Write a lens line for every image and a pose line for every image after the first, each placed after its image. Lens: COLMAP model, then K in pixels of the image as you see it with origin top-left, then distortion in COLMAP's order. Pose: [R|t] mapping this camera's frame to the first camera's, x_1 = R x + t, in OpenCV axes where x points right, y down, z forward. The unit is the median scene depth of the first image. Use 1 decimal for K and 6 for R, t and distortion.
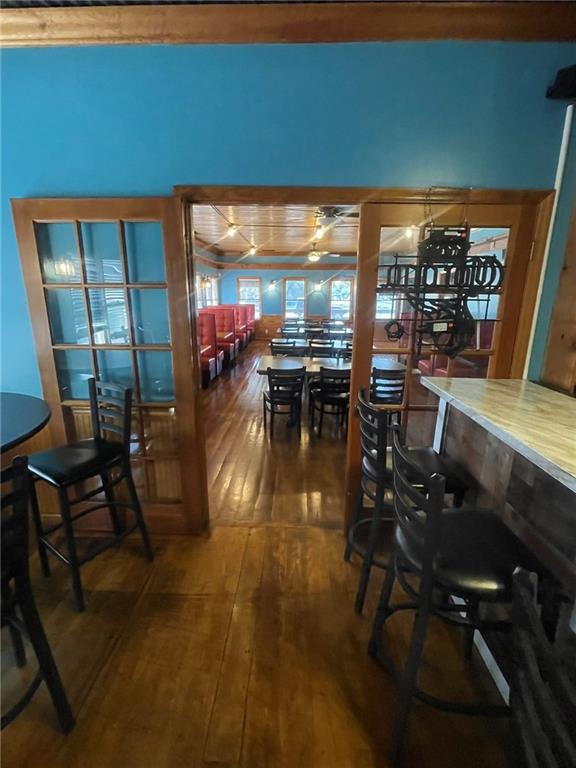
lens RADIAL K [[346.6, 0, 288.0], [0, 346.6, 384.0], [0, 0, 1]] dist [-0.002431, -0.000239]
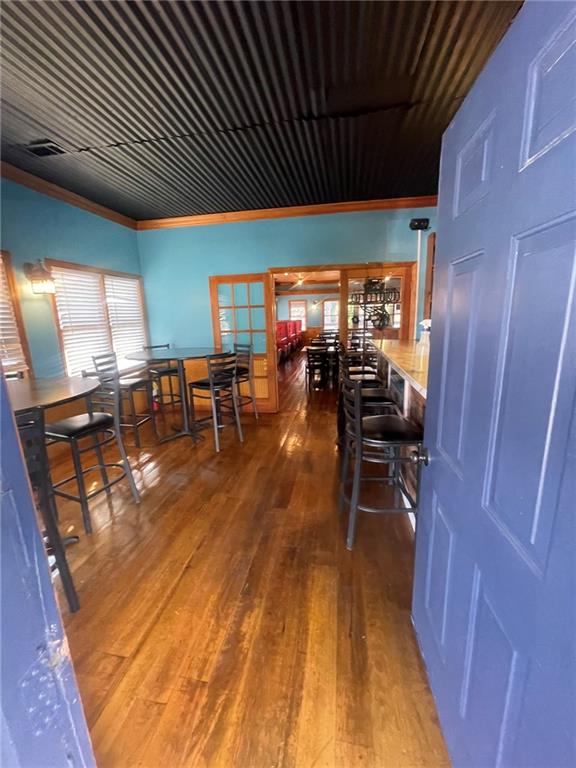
lens RADIAL K [[306.1, 0, 289.4], [0, 306.1, 384.5], [0, 0, 1]] dist [-0.000693, -0.000188]
pose [[0.990024, -0.007086, -0.140722, 0.049687], [0.003094, 0.999587, -0.028563, 0.124077], [0.140866, 0.027843, 0.989637, -0.410391]]
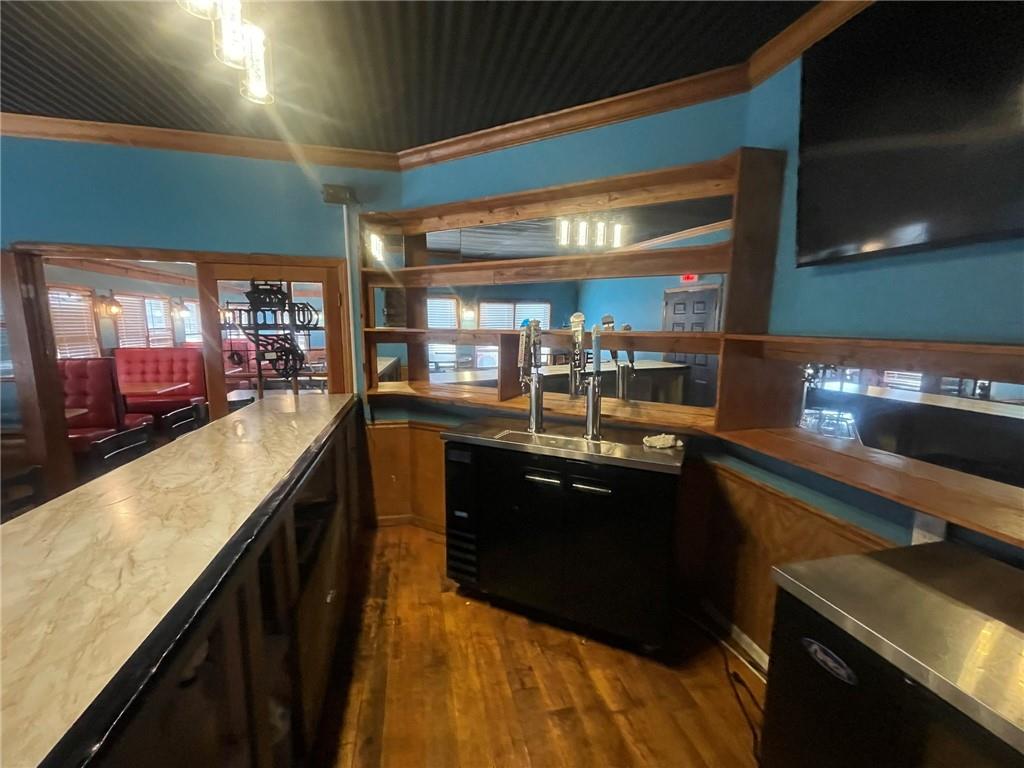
lens RADIAL K [[410.0, 0, 508.1], [0, 410.0, 385.3], [0, 0, 1]] dist [0.001406, 0.000163]
pose [[0.966270, -0.039981, 0.254410, 0.303483], [0.065615, 0.993494, -0.093082, 0.050039], [-0.249034, 0.106635, 0.962606, -0.233335]]
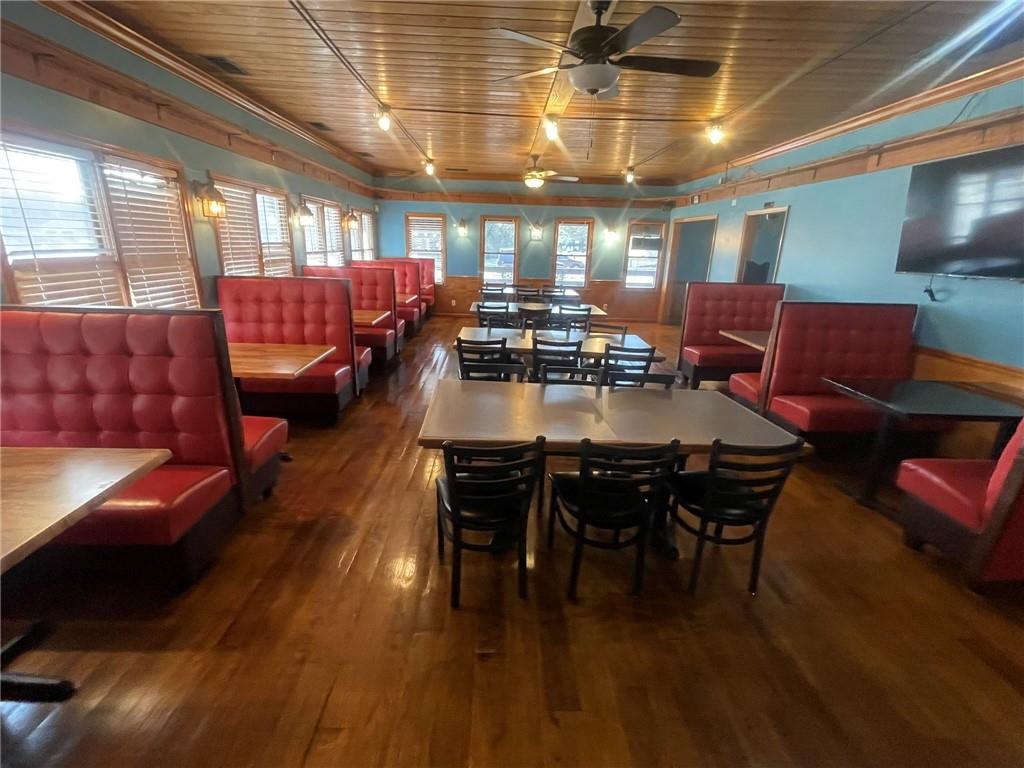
lens RADIAL K [[466.9, 0, 512.0], [0, 466.9, 384.0], [0, 0, 1]] dist [-0.001535, 0.000013]
pose [[0.998403, 0.005130, 0.056252, -0.007587], [-0.007421, 0.999148, 0.040596, -0.083574], [-0.055995, -0.040949, 0.997591, 0.309585]]
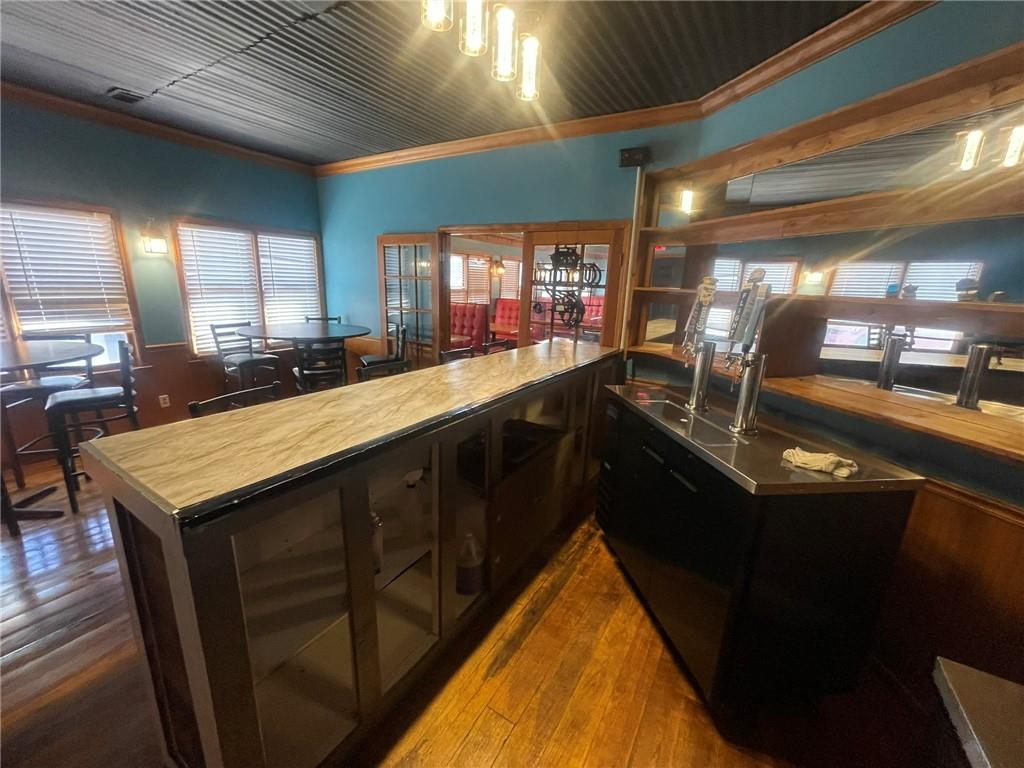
lens RADIAL K [[411.4, 0, 508.8], [0, 411.4, 385.9], [0, 0, 1]] dist [-0.000303, -0.000216]
pose [[0.864821, 0.146607, -0.480199, 0.399340], [-0.152817, 0.987902, 0.026394, 0.058451], [0.478260, 0.050556, 0.876762, -0.248644]]
